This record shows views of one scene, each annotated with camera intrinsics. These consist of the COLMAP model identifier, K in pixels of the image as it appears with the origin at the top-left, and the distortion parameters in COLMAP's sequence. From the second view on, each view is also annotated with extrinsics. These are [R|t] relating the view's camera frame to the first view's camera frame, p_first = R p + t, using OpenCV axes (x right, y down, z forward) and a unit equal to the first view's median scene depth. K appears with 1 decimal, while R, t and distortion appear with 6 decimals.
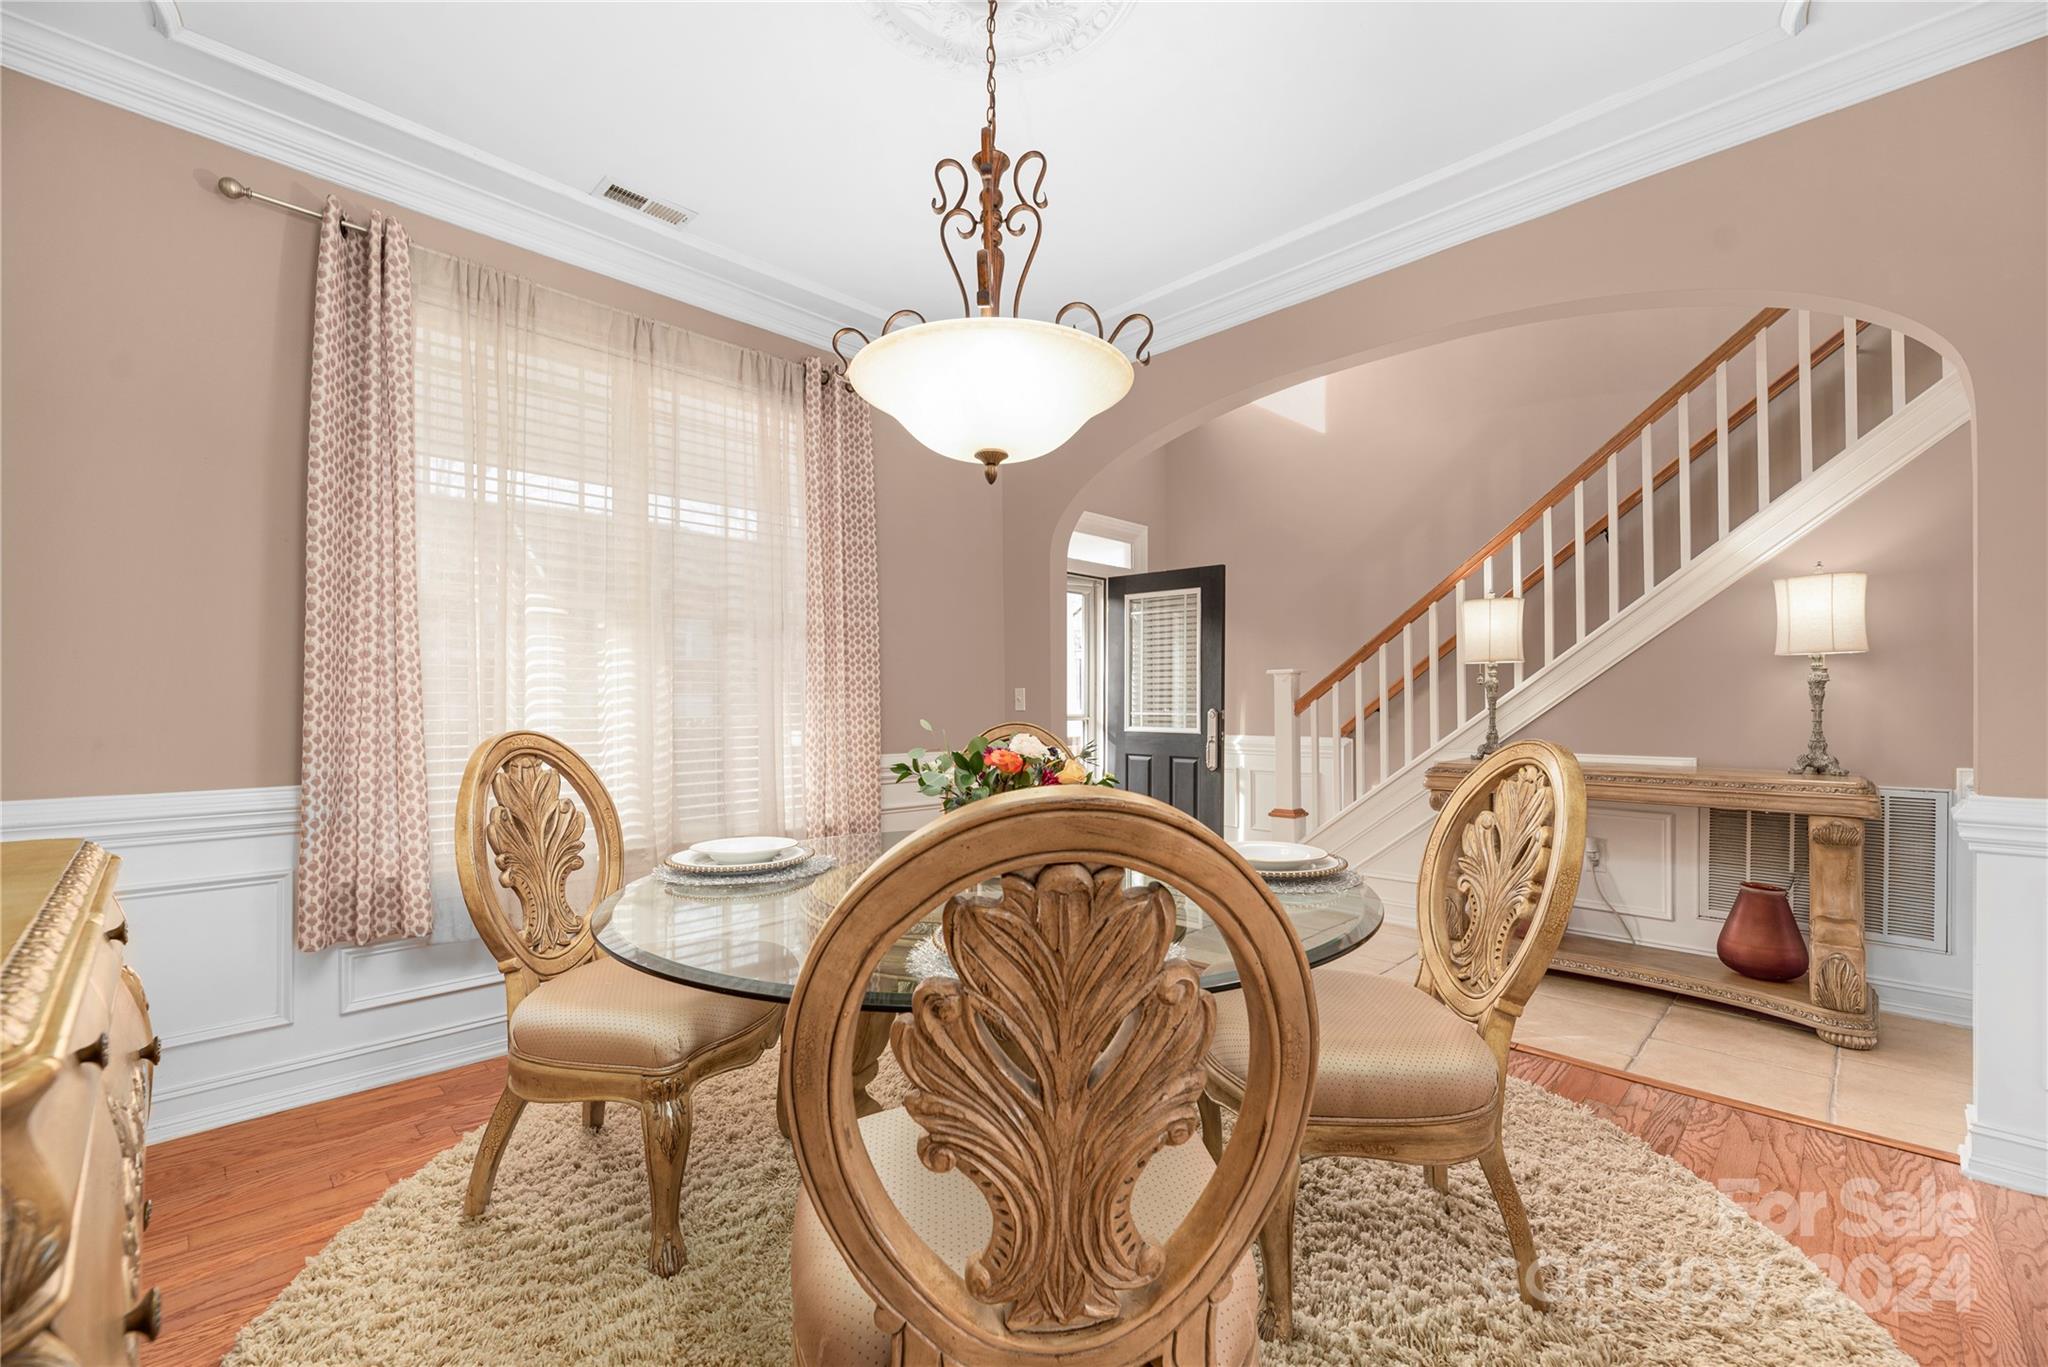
lens RADIAL K [[837.8, 0, 1017.9], [0, 837.8, 690.6], [0, 0, 1]] dist [0.000178, -0.000037]
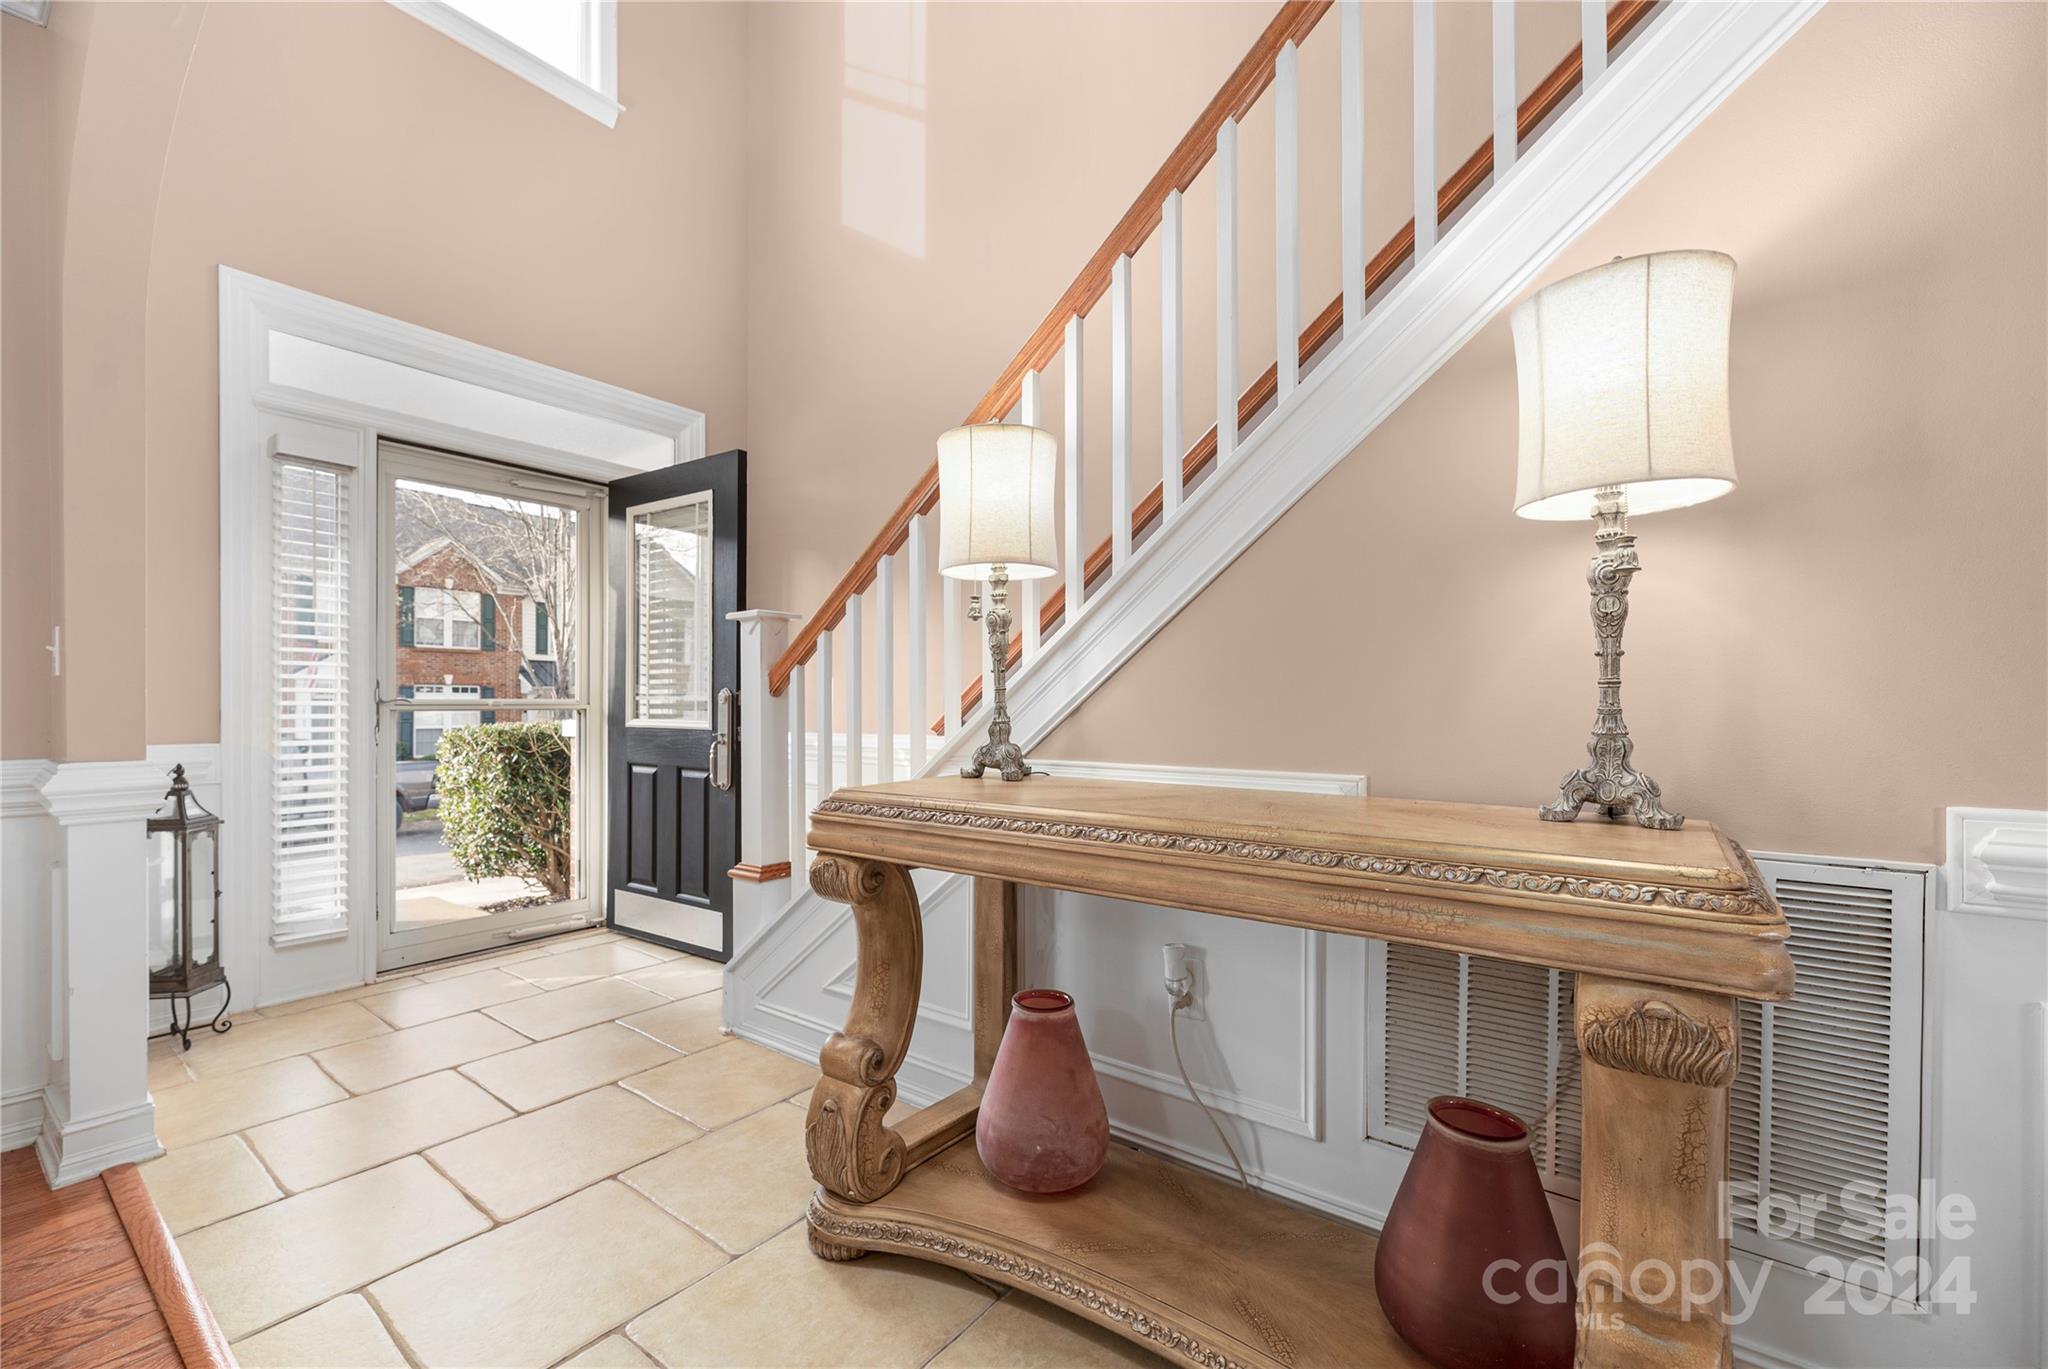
lens RADIAL K [[832.9, 0, 1017.8], [0, 832.9, 700.7], [0, 0, 1]] dist [0.001201, 0.000153]
pose [[0.991554, -0.000617, 0.129695, 0.630796], [-0.001050, 0.999918, 0.012781, 0.039198], [-0.129693, -0.012809, 0.991471, 0.651422]]
